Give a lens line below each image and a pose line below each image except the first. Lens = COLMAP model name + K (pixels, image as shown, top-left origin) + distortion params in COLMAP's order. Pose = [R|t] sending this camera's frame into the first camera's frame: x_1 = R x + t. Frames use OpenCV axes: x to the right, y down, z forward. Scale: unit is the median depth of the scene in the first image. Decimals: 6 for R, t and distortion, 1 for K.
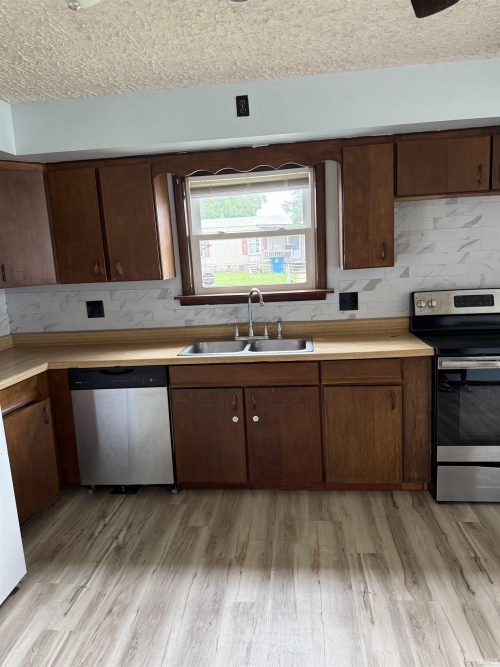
lens RADIAL K [[469.8, 0, 250.0], [0, 469.8, 333.5], [0, 0, 1]] dist [0.048735, -0.083841]
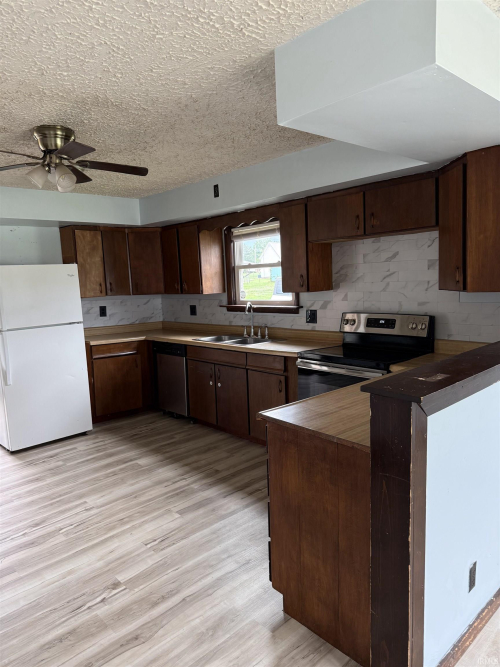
lens RADIAL K [[463.2, 0, 249.8], [0, 463.2, 341.1], [0, 0, 1]] dist [0.097623, -0.203289]
pose [[0.756125, 0.109212, -0.645250, 0.991778], [-0.109228, 0.993207, 0.040109, -0.034673], [0.645247, 0.040152, 0.762918, -0.118595]]
